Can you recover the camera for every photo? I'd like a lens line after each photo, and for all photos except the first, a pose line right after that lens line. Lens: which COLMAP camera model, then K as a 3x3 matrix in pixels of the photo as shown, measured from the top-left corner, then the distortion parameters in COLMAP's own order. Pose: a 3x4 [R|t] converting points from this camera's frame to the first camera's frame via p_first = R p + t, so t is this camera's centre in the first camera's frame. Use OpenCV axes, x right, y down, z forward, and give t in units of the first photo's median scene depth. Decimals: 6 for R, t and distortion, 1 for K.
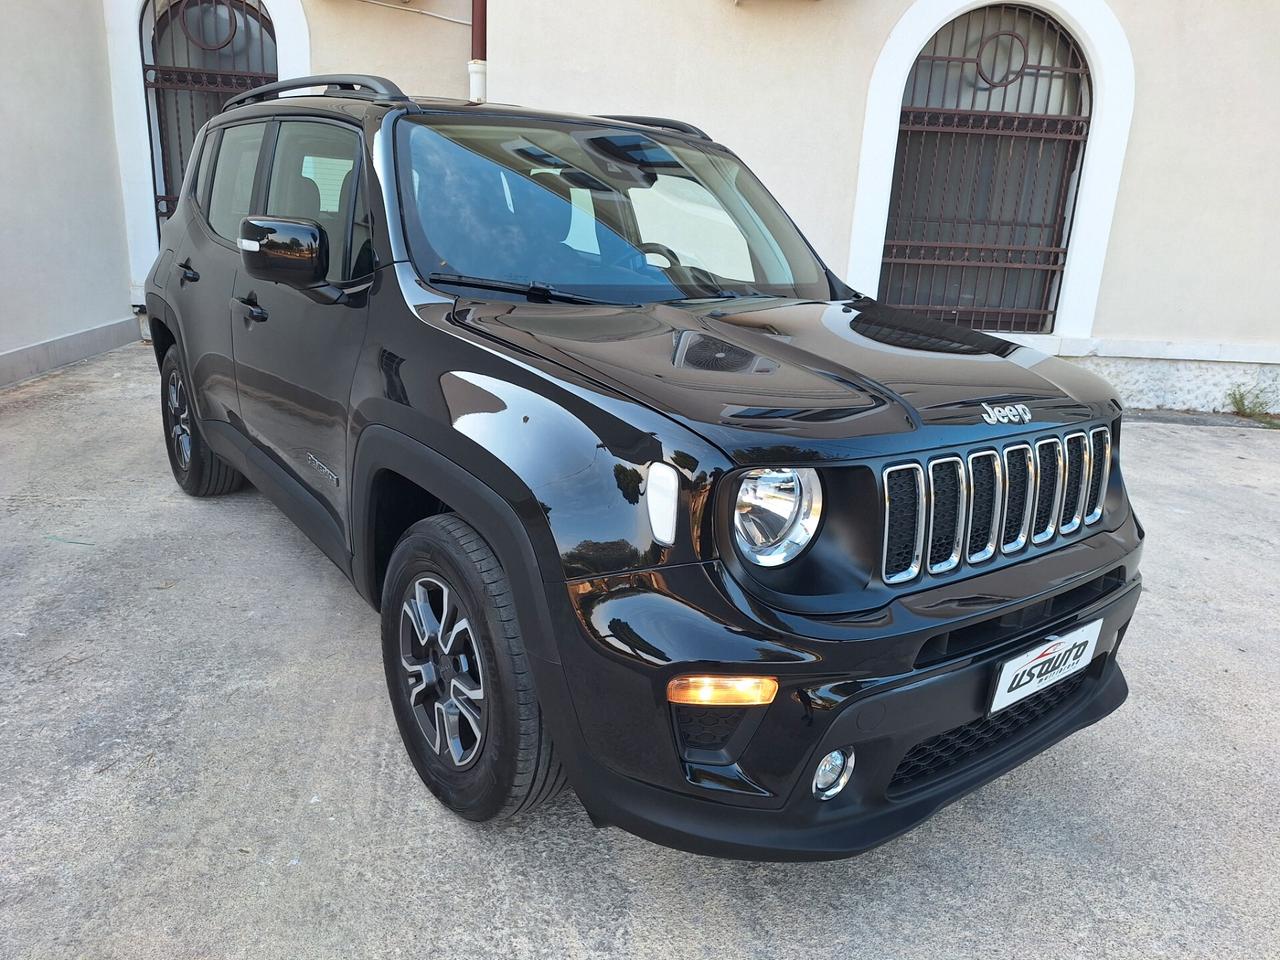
lens RADIAL K [[900.9, 0, 643.8], [0, 900.9, 483.4], [0, 0, 1]] dist [0.033168, -0.030874]
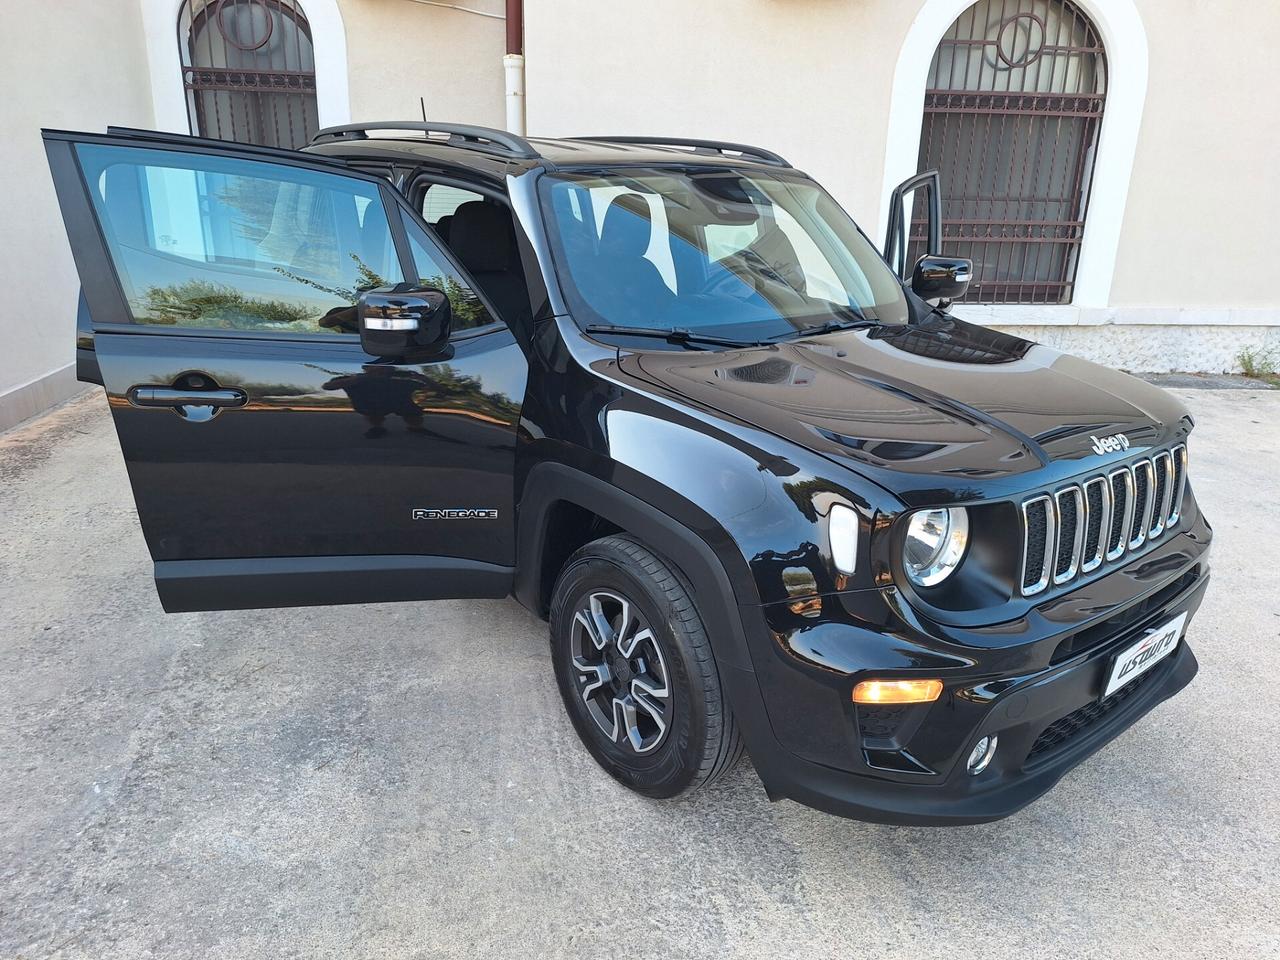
lens RADIAL K [[900.9, 0, 652.1], [0, 900.9, 476.4], [0, 0, 1]] dist [0.033168, -0.030874]
pose [[0.999265, -0.034593, 0.016540, -0.188652], [0.033862, 0.998519, 0.042578, -0.091734], [-0.017988, -0.041986, 0.998956, -0.150070]]
